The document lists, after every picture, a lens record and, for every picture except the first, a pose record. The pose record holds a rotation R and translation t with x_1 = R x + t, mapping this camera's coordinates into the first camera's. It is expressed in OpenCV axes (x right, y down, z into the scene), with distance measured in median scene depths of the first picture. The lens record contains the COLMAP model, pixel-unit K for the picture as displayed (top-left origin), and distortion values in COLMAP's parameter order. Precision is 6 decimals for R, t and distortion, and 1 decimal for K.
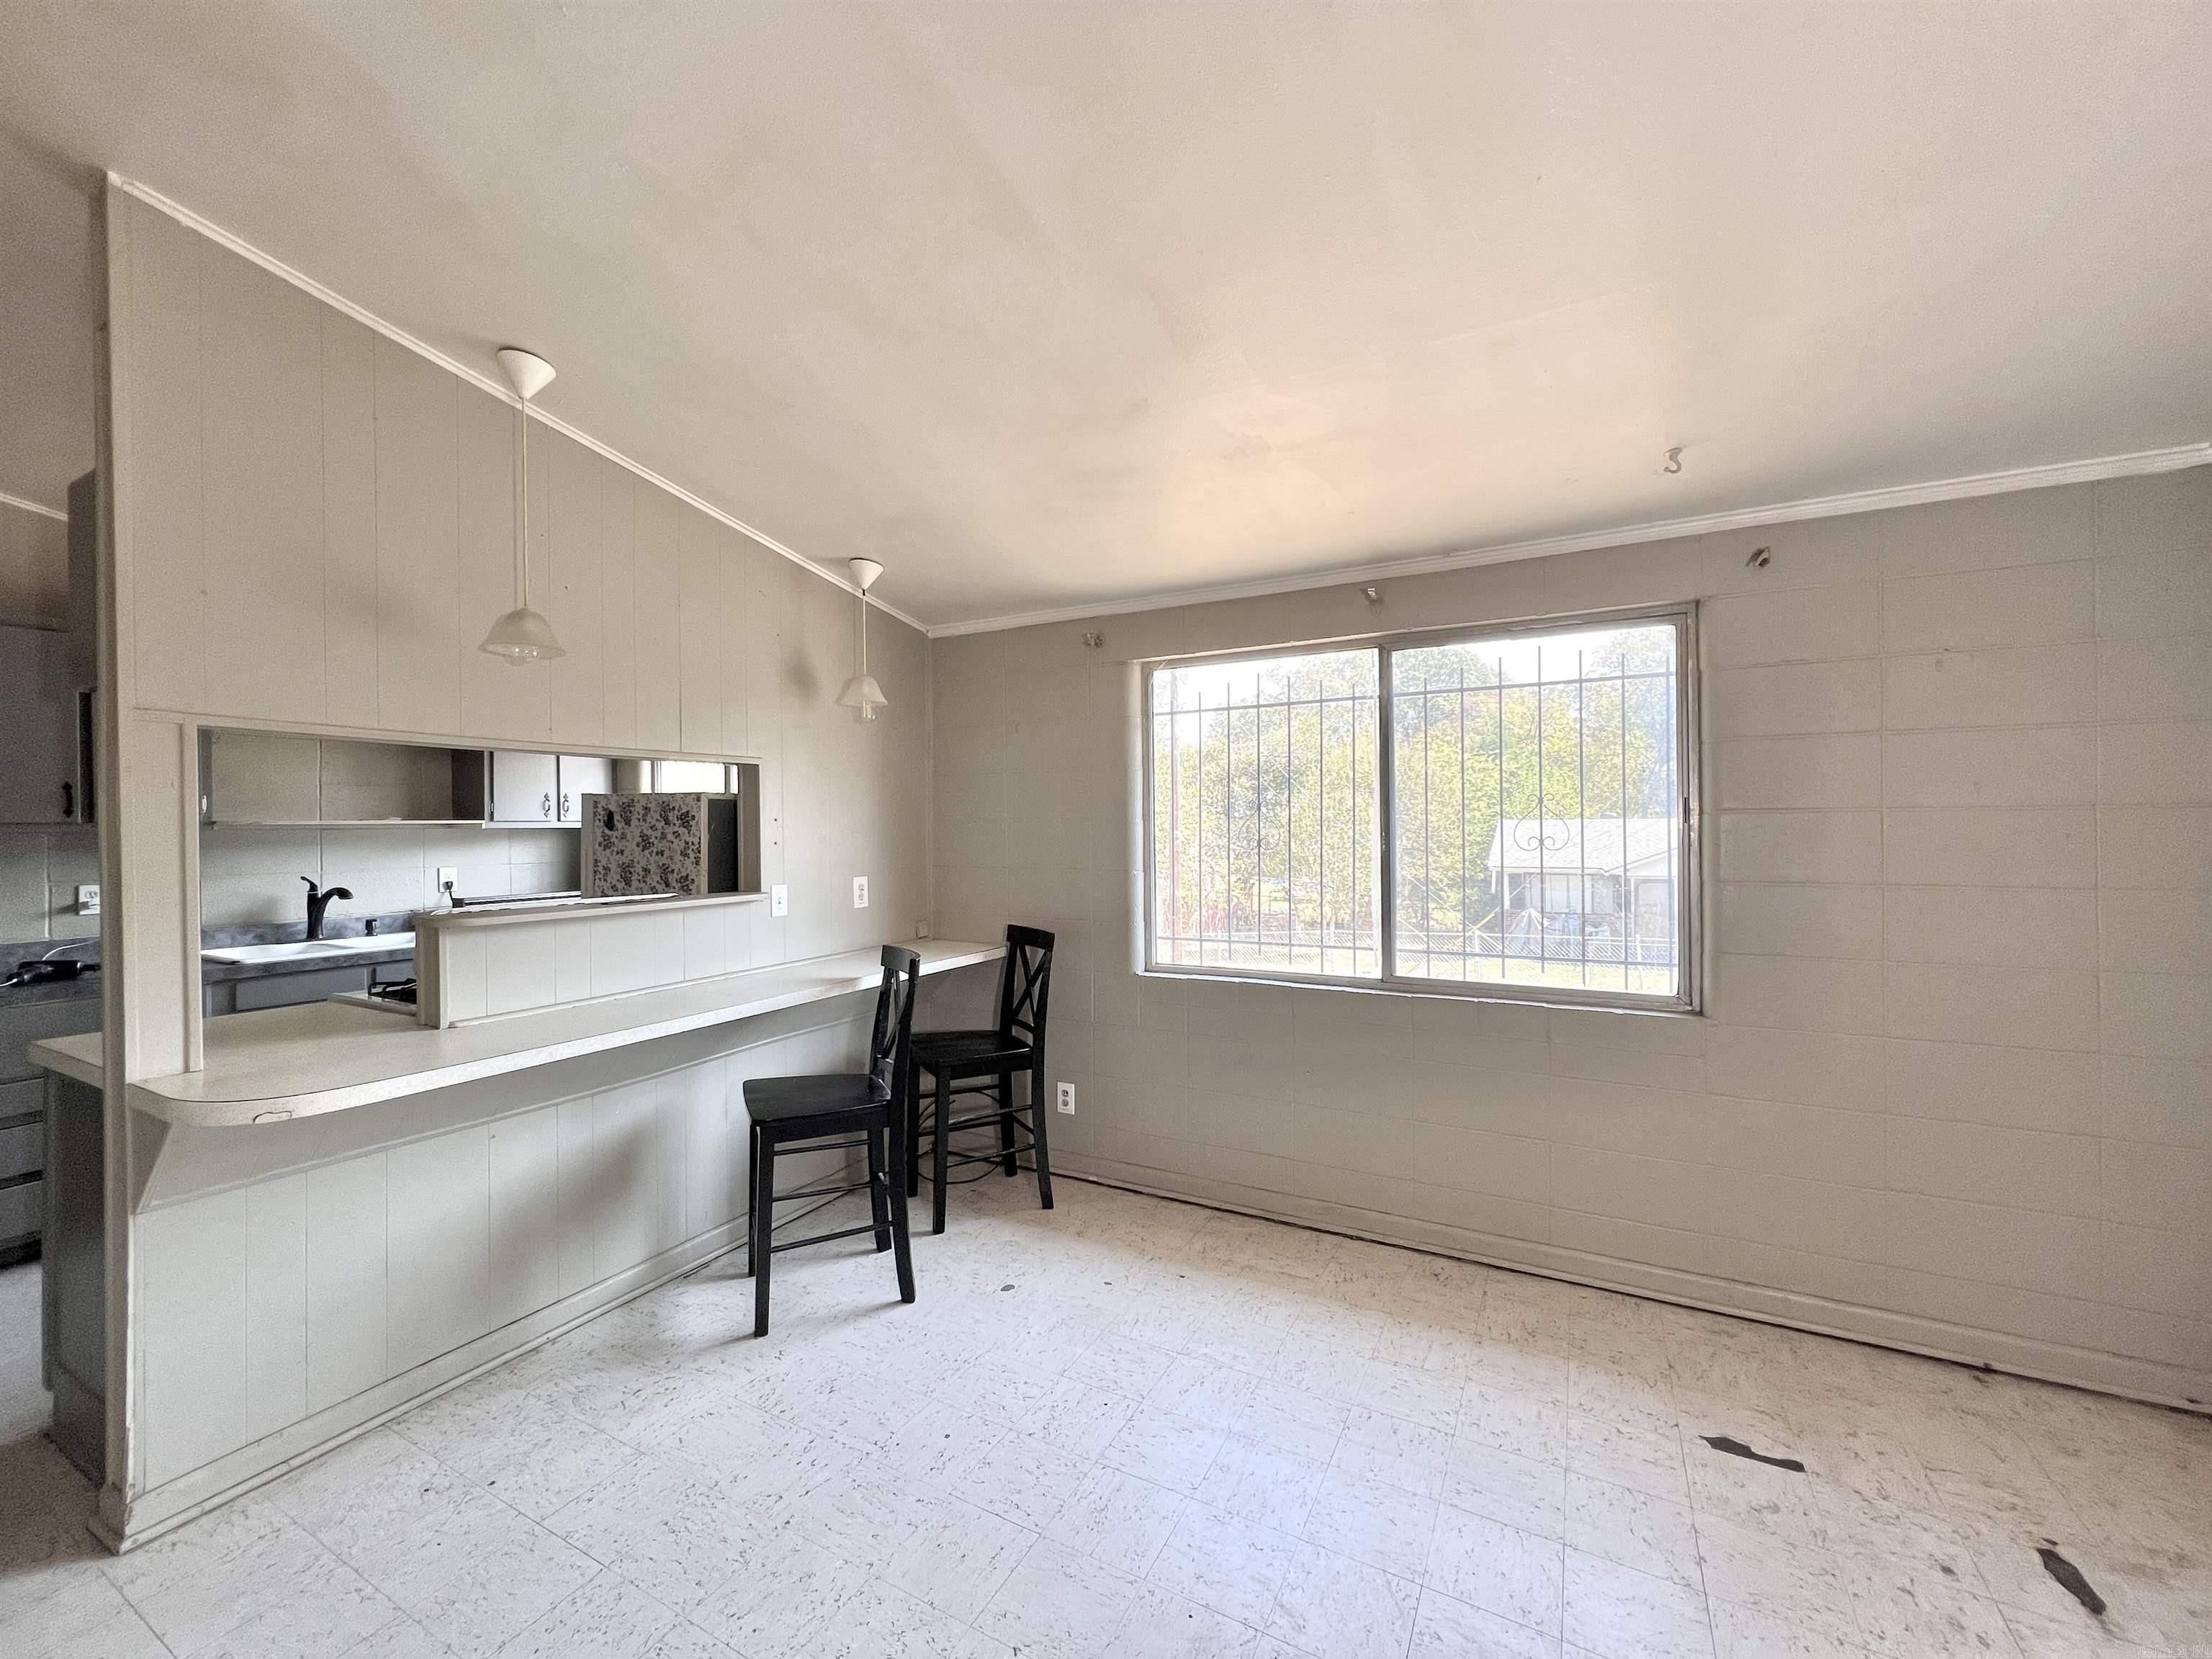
lens RADIAL K [[894.1, 0, 1111.9], [0, 894.1, 850.0], [0, 0, 1]] dist [-0.002251, 0.000243]
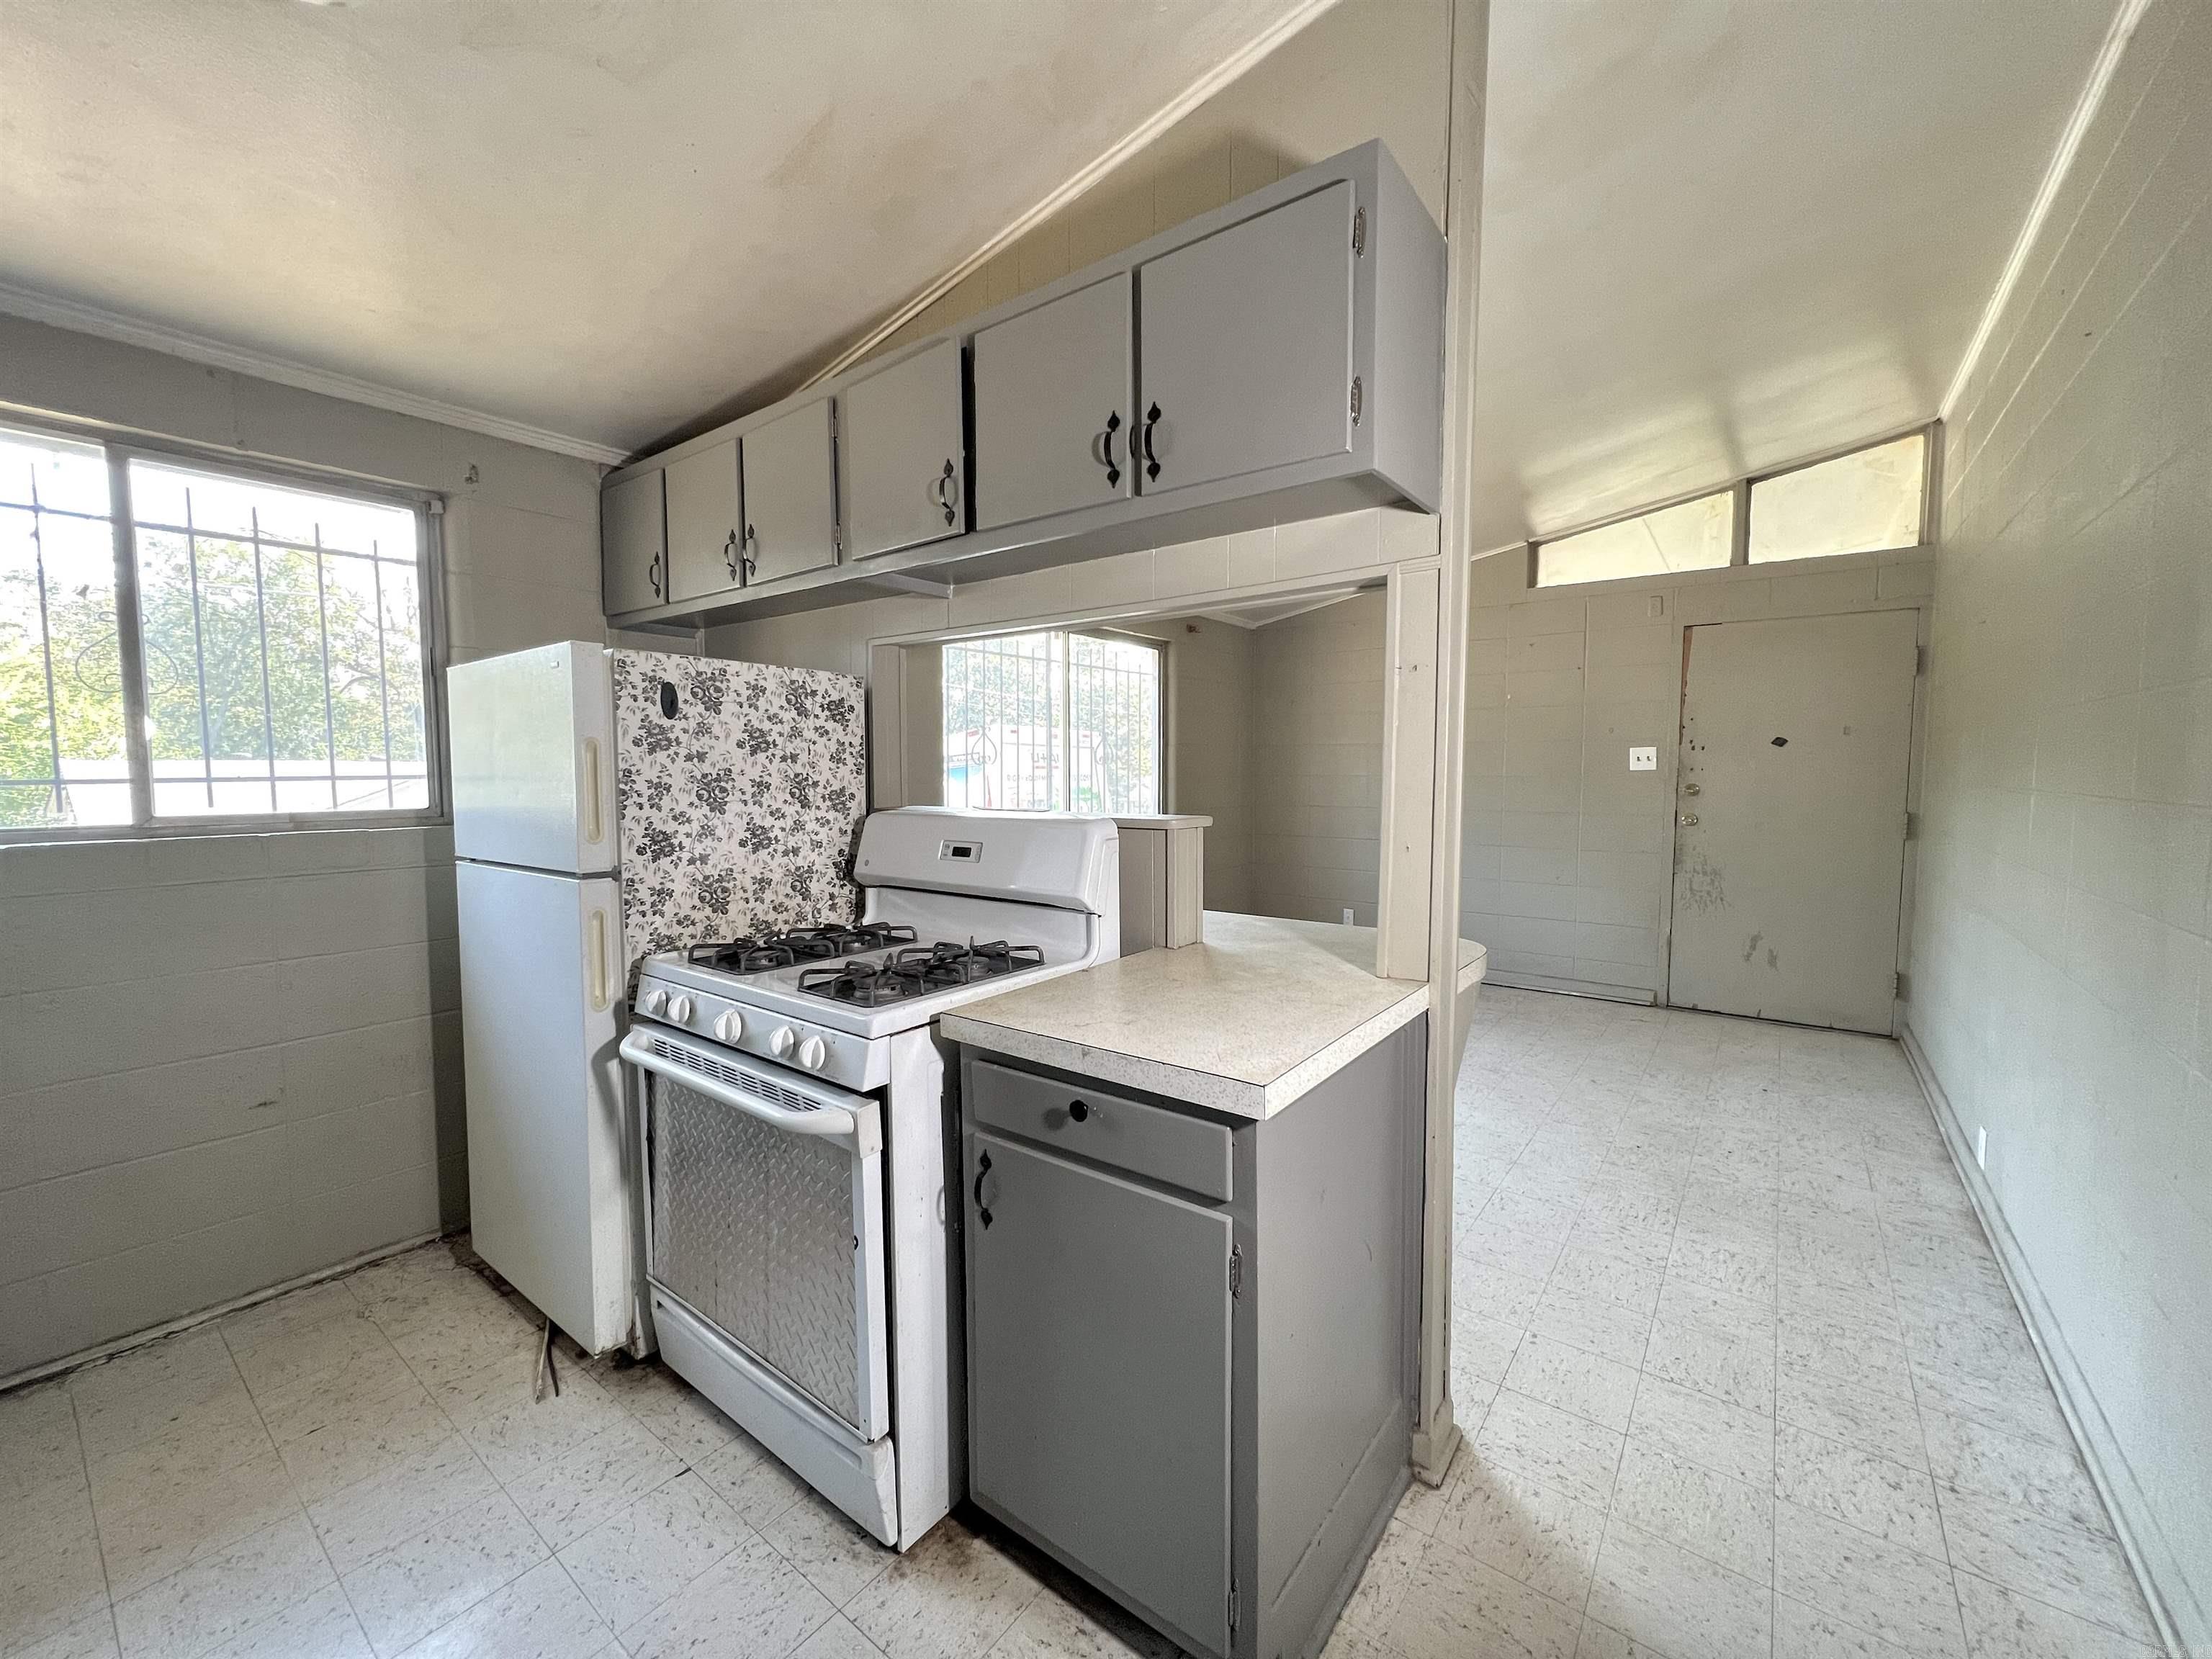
lens RADIAL K [[894.1, 0, 1101.1], [0, 894.1, 825.3], [0, 0, 1]] dist [-0.002251, 0.000243]
pose [[0.137424, -0.075707, 0.987615, -1.107878], [-0.006836, 0.996979, 0.077376, 0.000314], [-0.990489, -0.017385, 0.136491, 0.662863]]
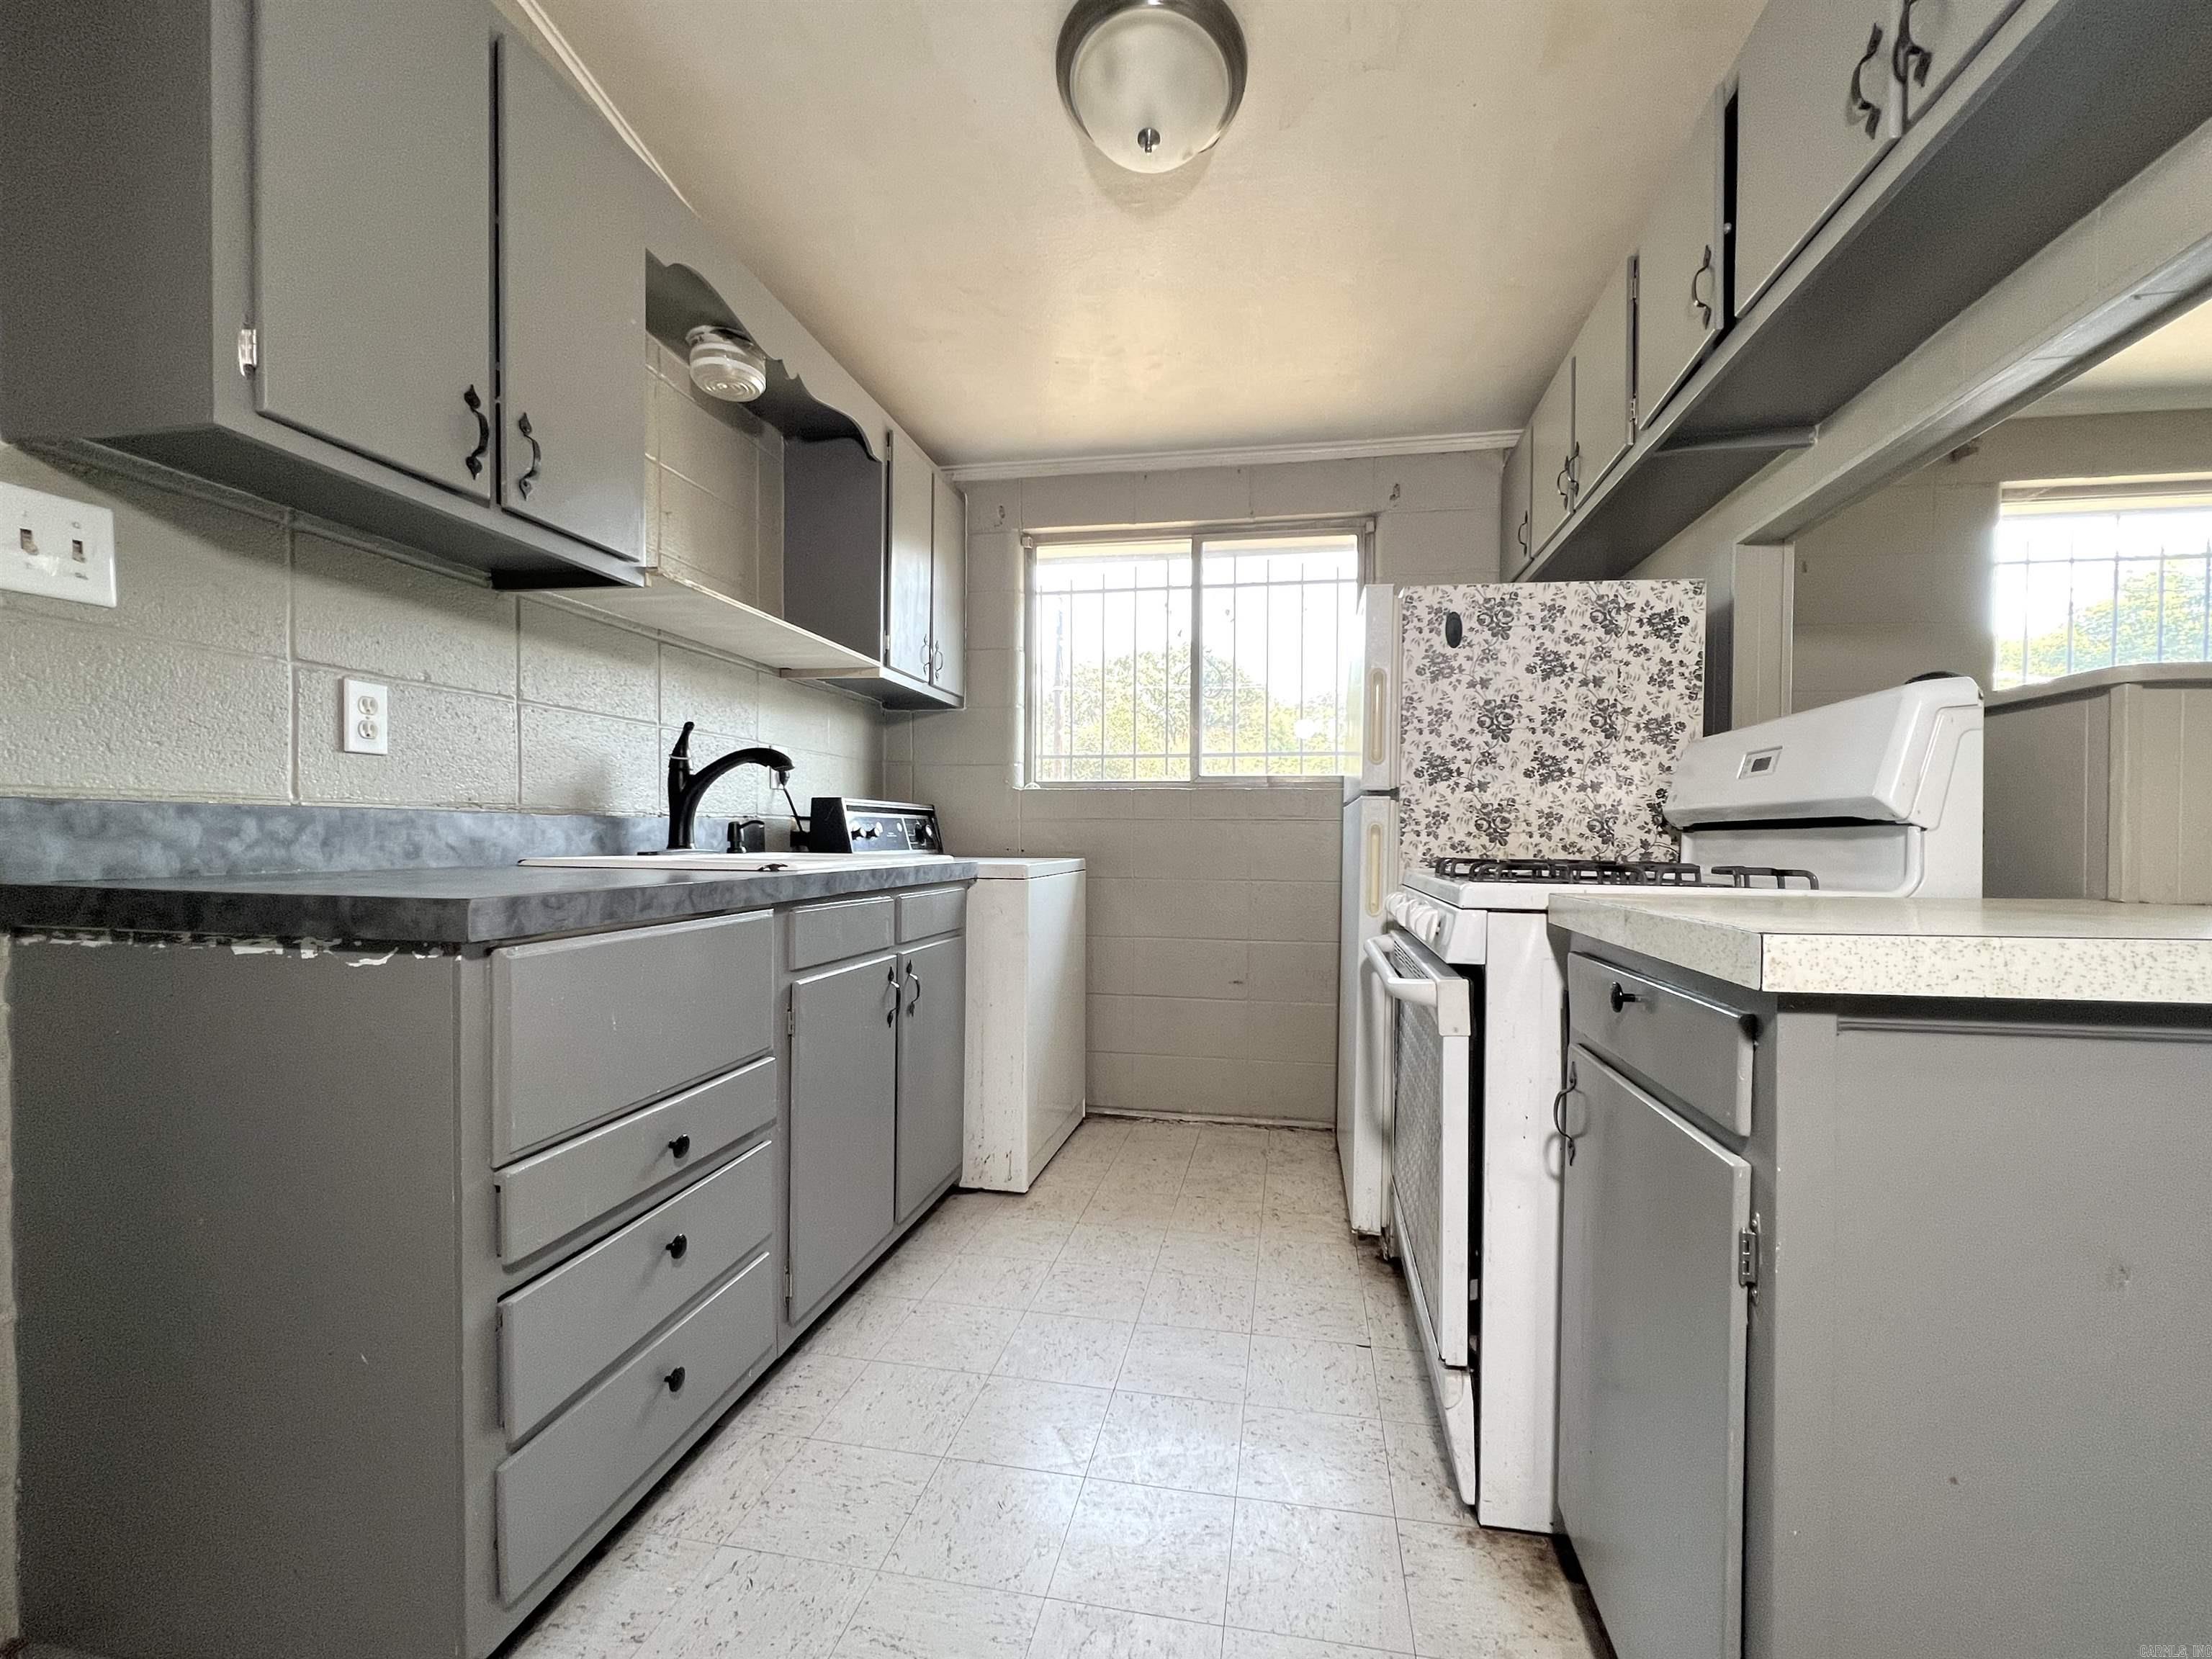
lens RADIAL K [[968.0, 0, 1170.8], [0, 968.0, 883.1], [0, 0, 1]] dist [-0.001298, 0.002055]
pose [[0.945618, -0.003750, 0.325258, -0.960658], [-0.006506, 0.999515, 0.030439, 0.117358], [-0.325214, -0.030900, 0.945135, 0.463831]]
